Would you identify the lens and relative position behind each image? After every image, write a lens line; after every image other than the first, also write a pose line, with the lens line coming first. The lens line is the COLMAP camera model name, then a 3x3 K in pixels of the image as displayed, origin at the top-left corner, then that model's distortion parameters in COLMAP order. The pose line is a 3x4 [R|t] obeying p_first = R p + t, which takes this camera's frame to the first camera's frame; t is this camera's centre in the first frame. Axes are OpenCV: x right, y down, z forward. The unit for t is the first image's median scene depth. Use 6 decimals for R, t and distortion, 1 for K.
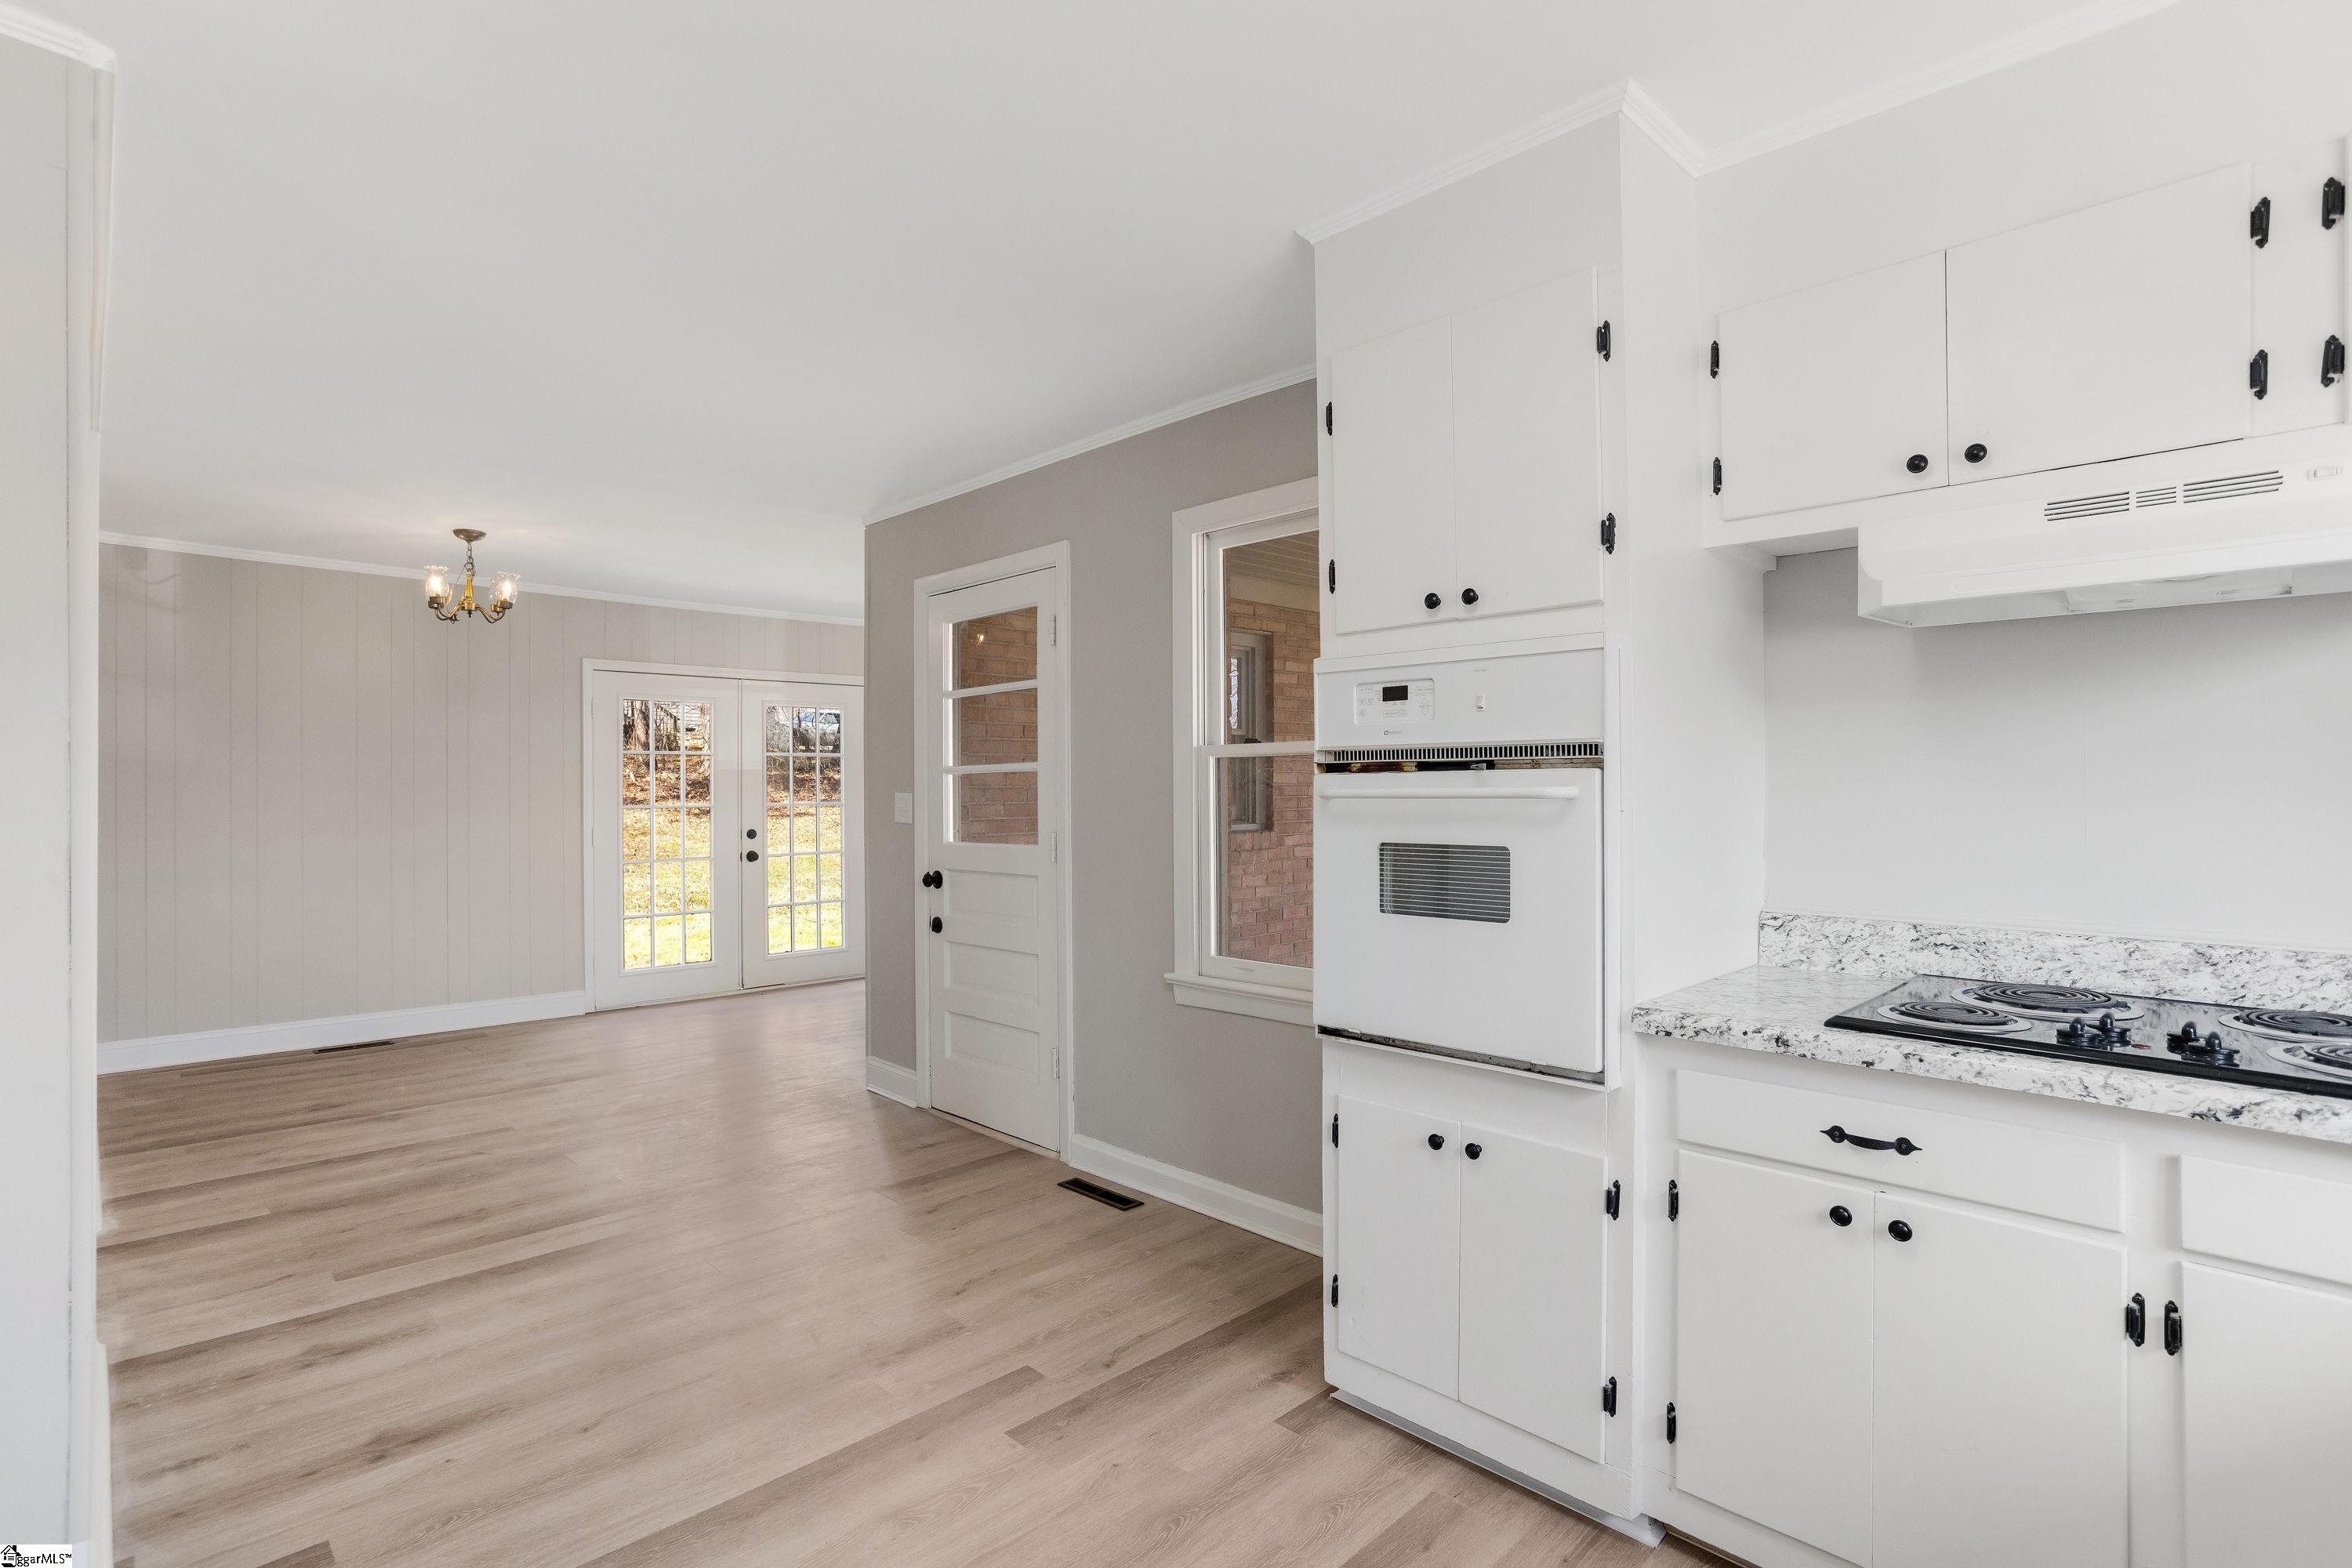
lens RADIAL K [[1146.3, 0, 1173.5], [0, 1146.3, 787.6], [0, 0, 1]] dist [-0.066383, 0.034114]
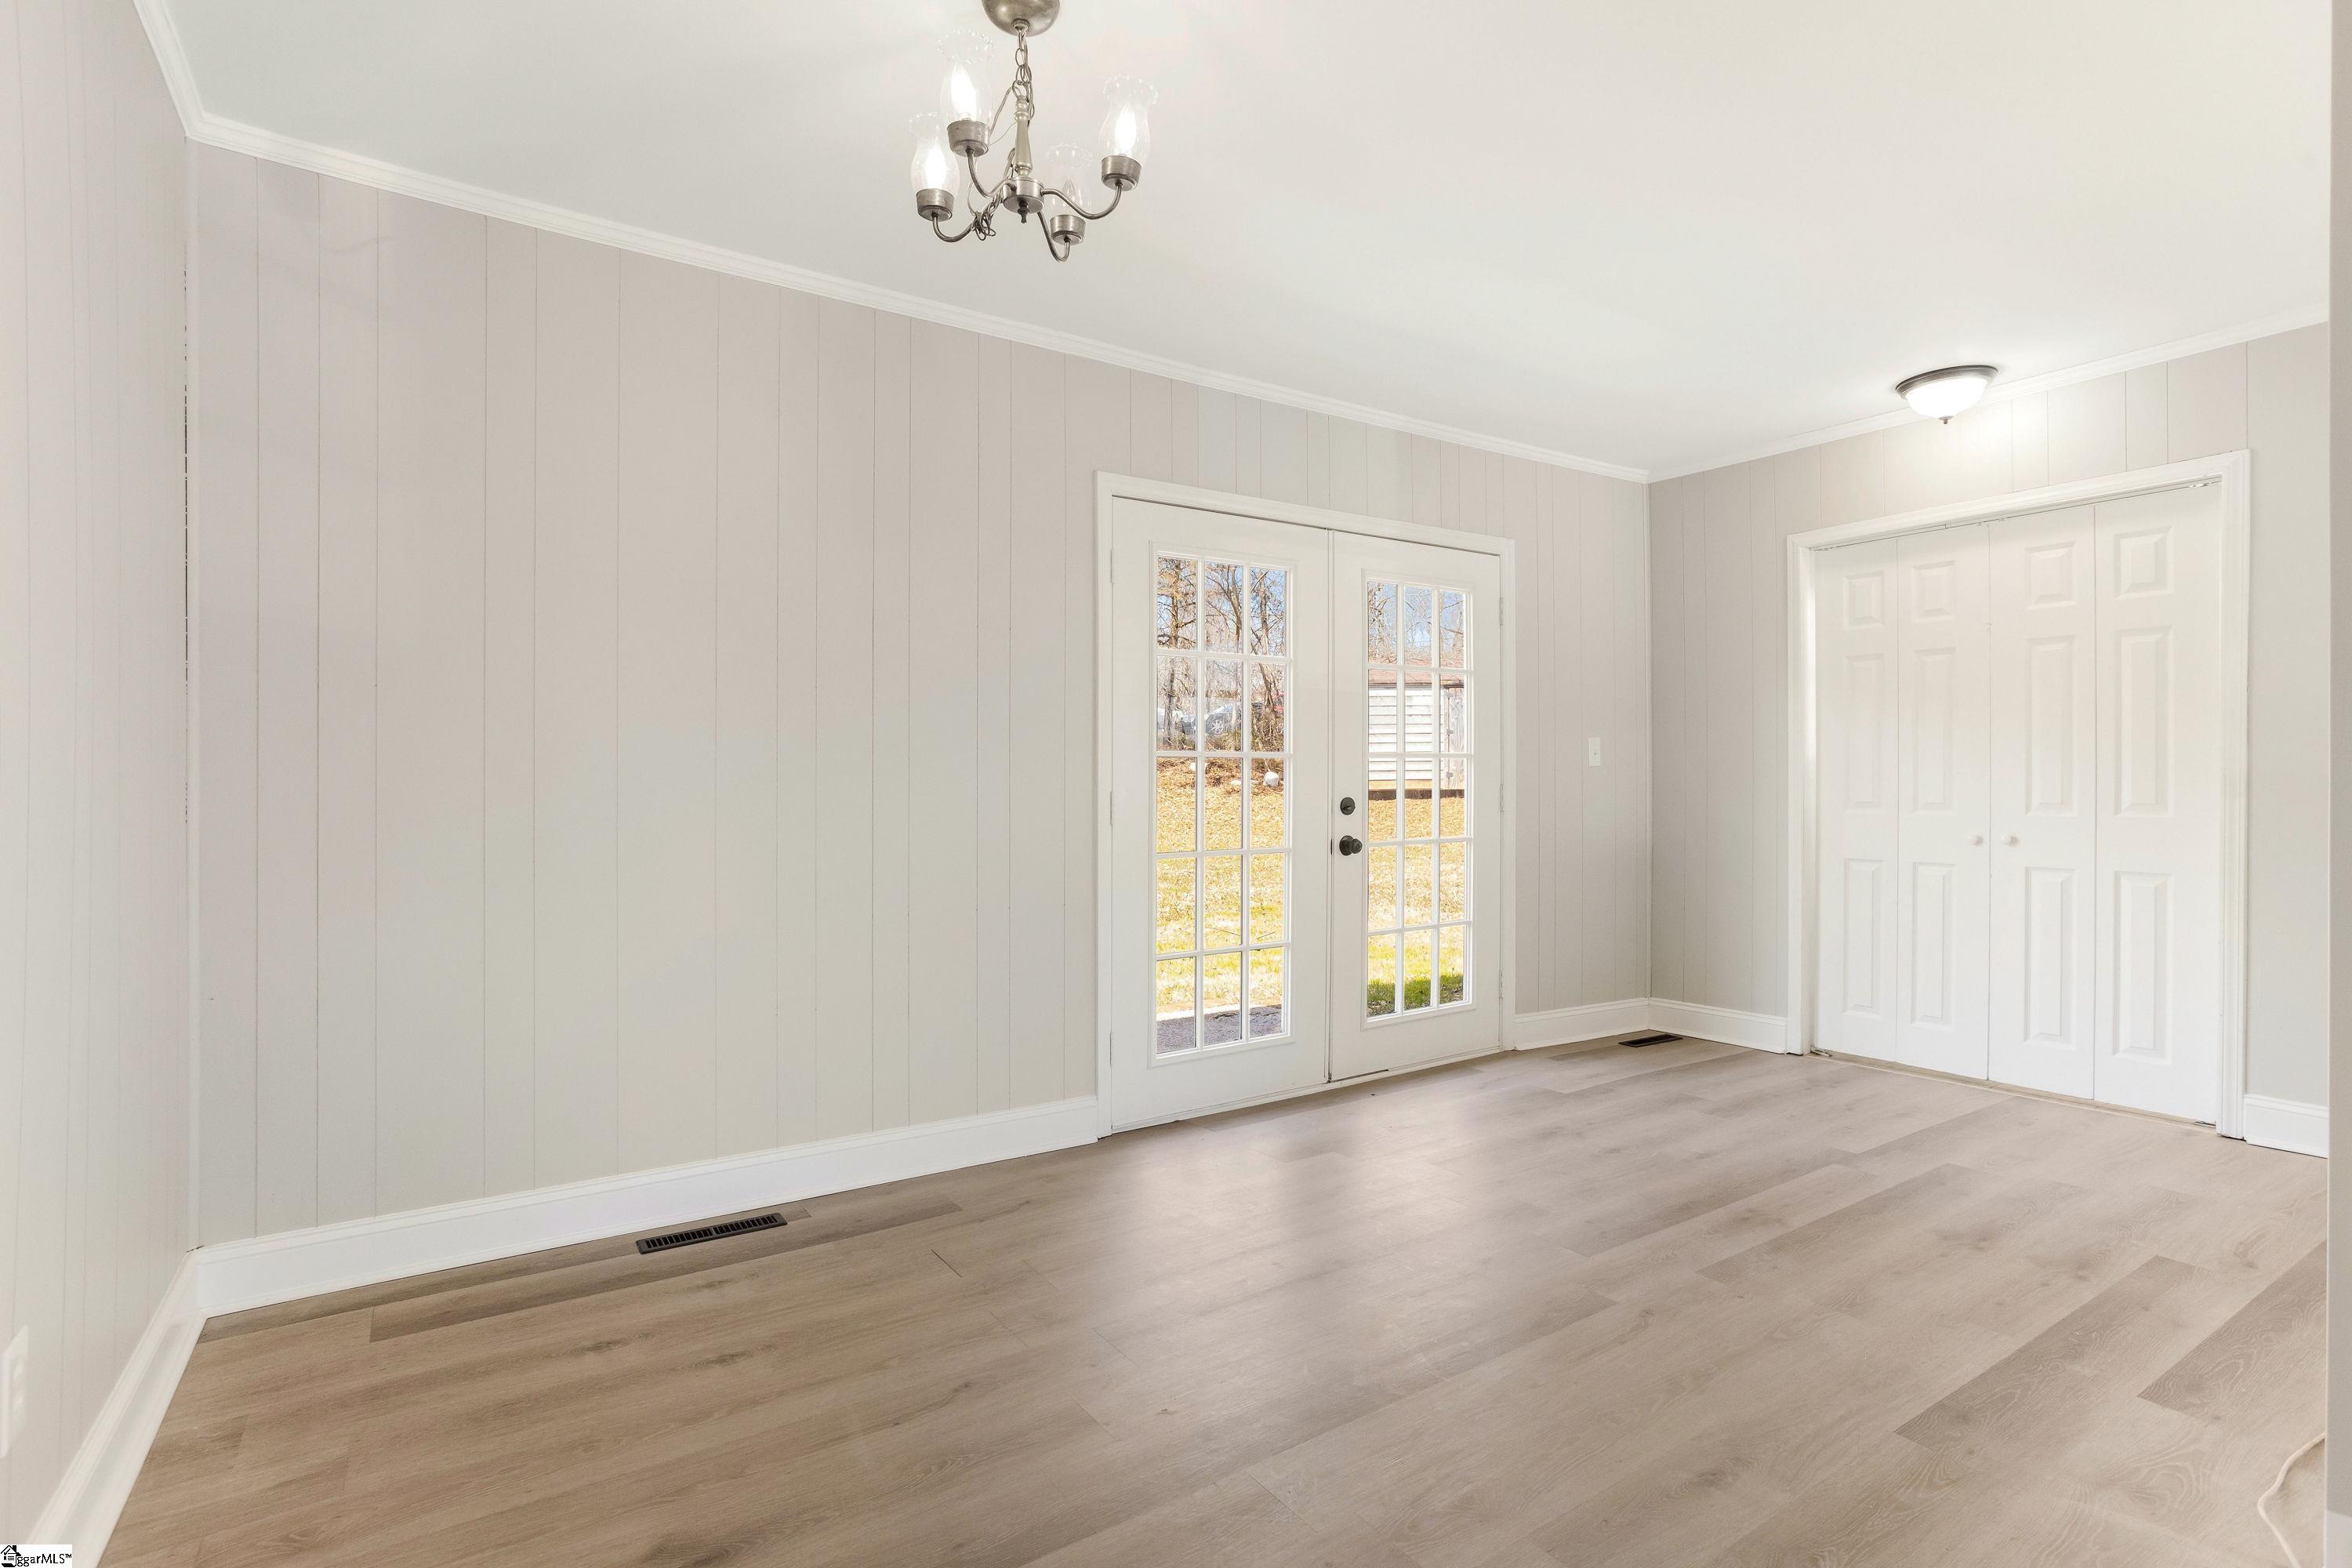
lens RADIAL K [[1122.6, 0, 1196.6], [0, 1122.6, 765.9], [0, 0, 1]] dist [-0.062836, 0.052882]
pose [[0.982905, -0.006455, -0.184000, -1.132945], [0.004233, 0.999913, -0.012464, 0.090868], [0.184064, 0.011472, 0.982847, 1.448251]]
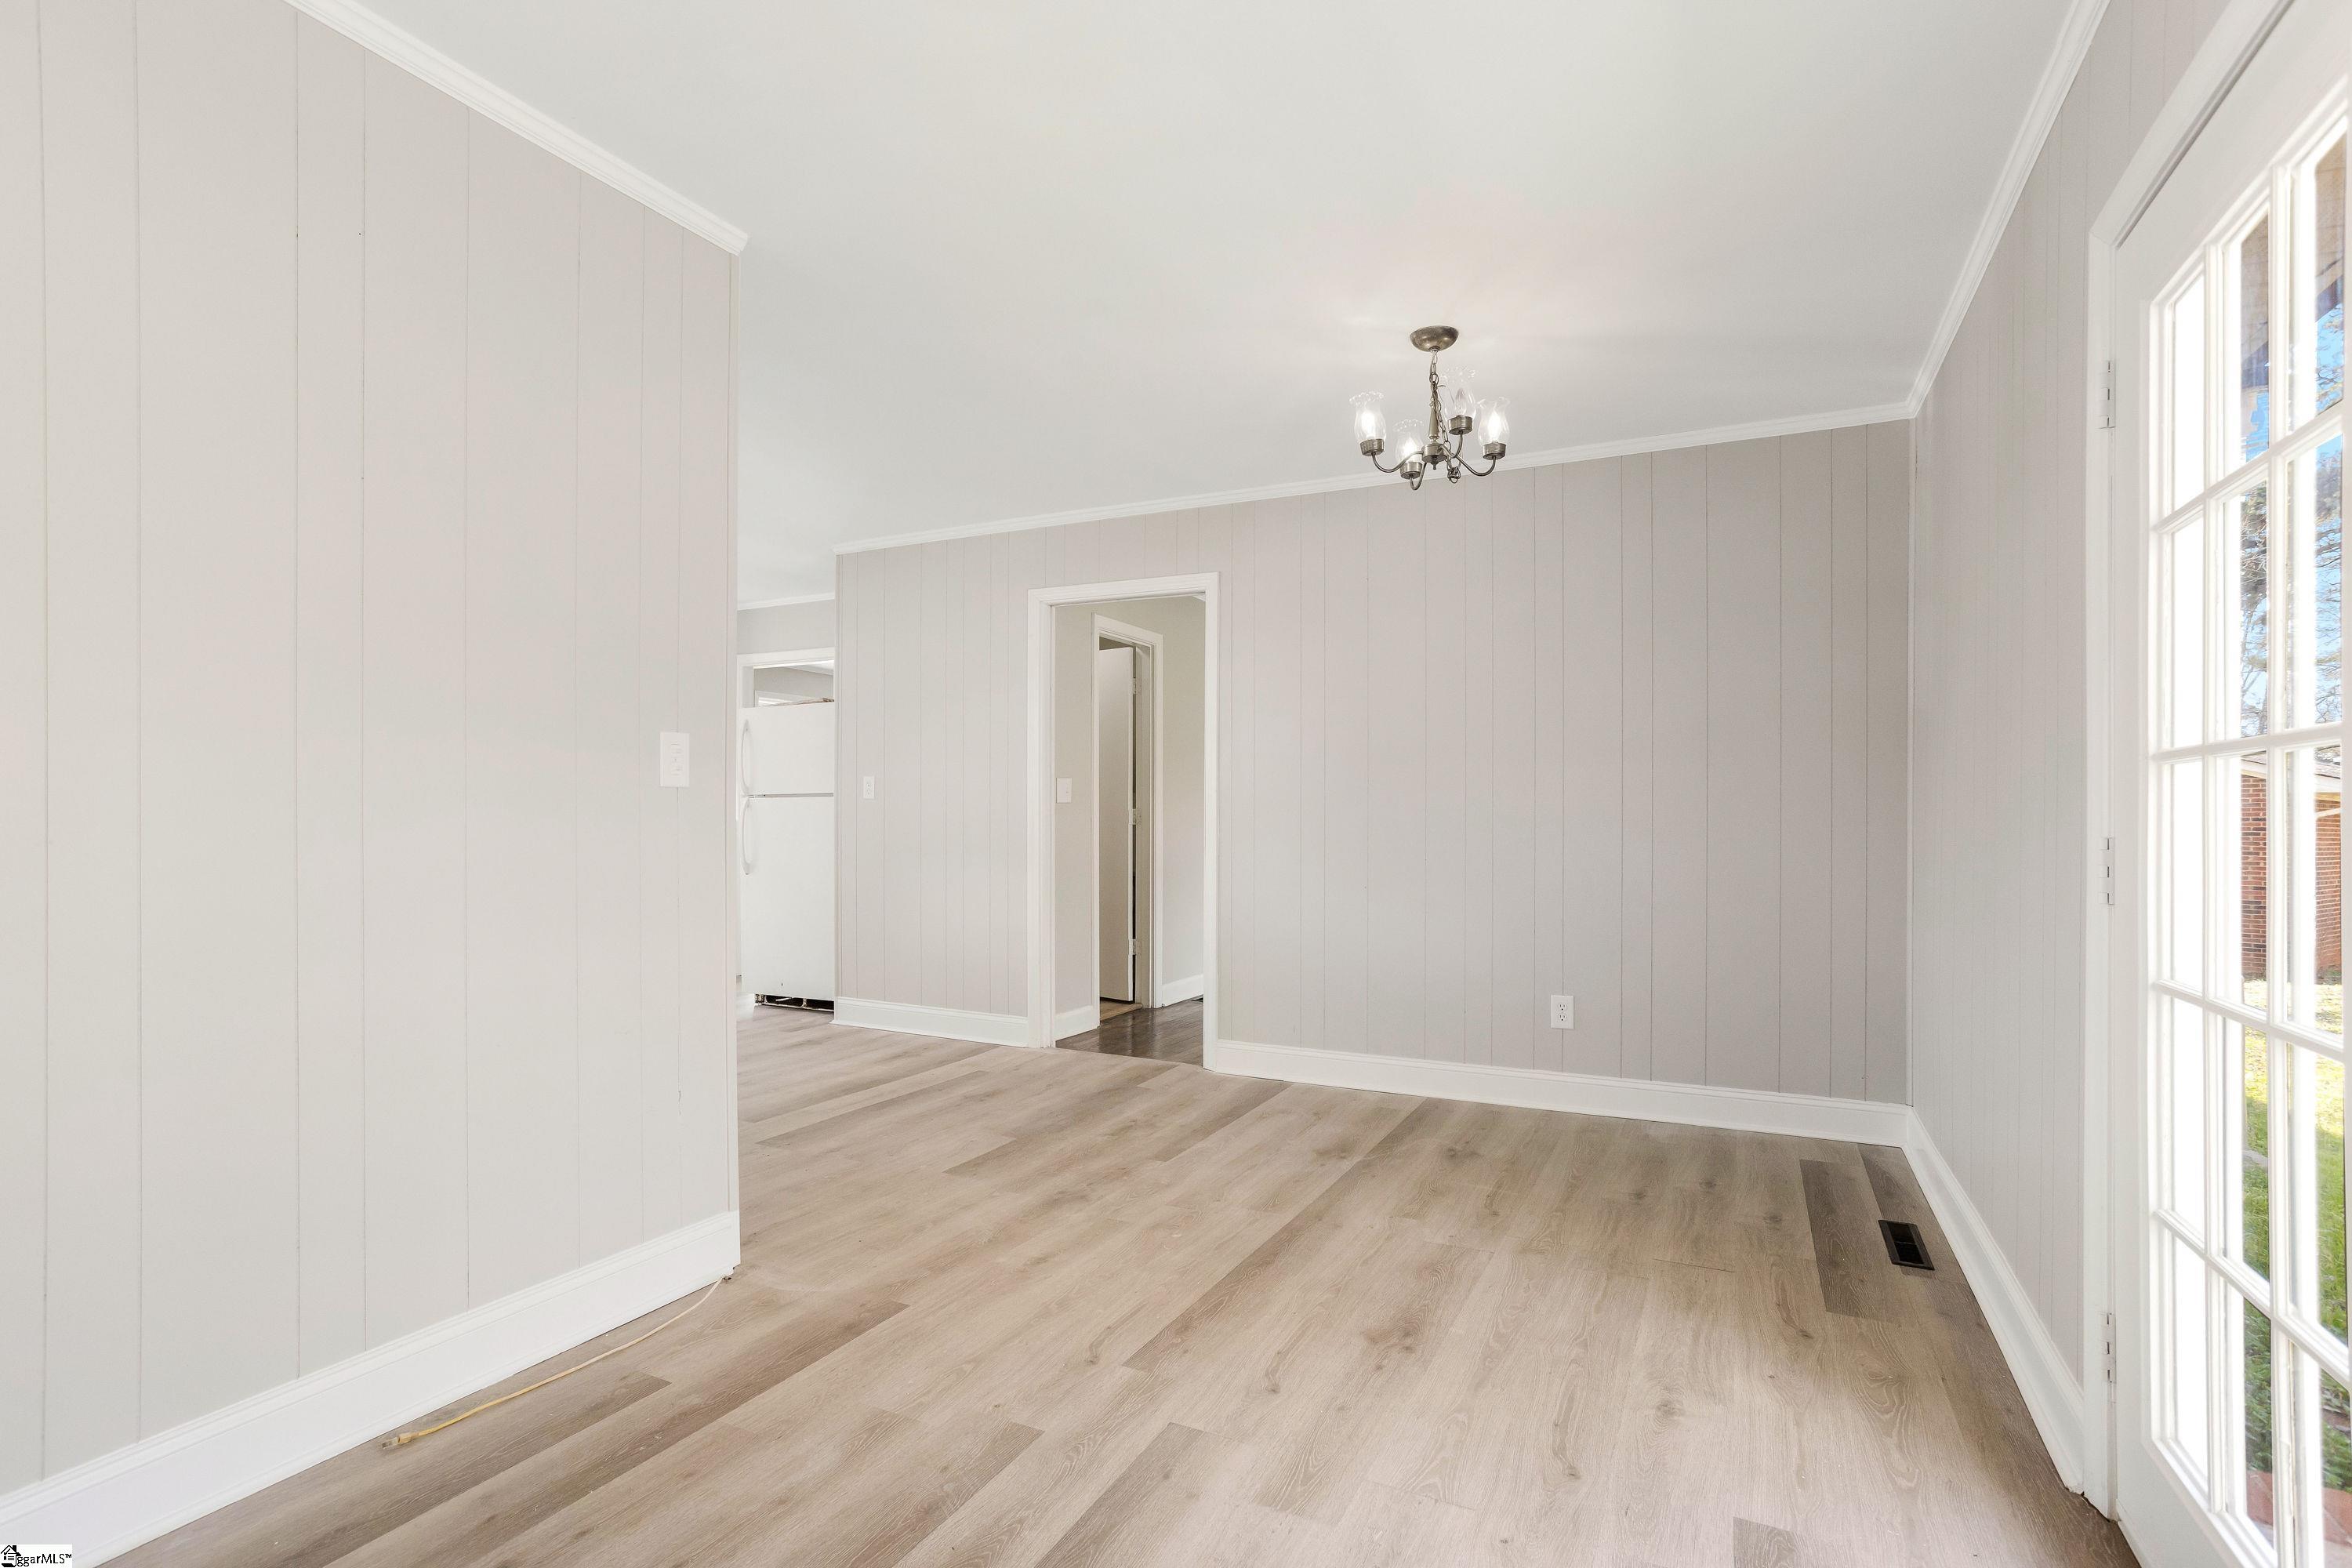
lens RADIAL K [[1146.3, 0, 1173.5], [0, 1146.3, 787.6], [0, 0, 1]] dist [-0.066383, 0.034114]
pose [[-0.945018, -0.016106, -0.326621, -0.635909], [-0.009884, 0.999737, -0.020701, 0.093191], [0.326869, -0.016335, -0.944929, 3.561542]]
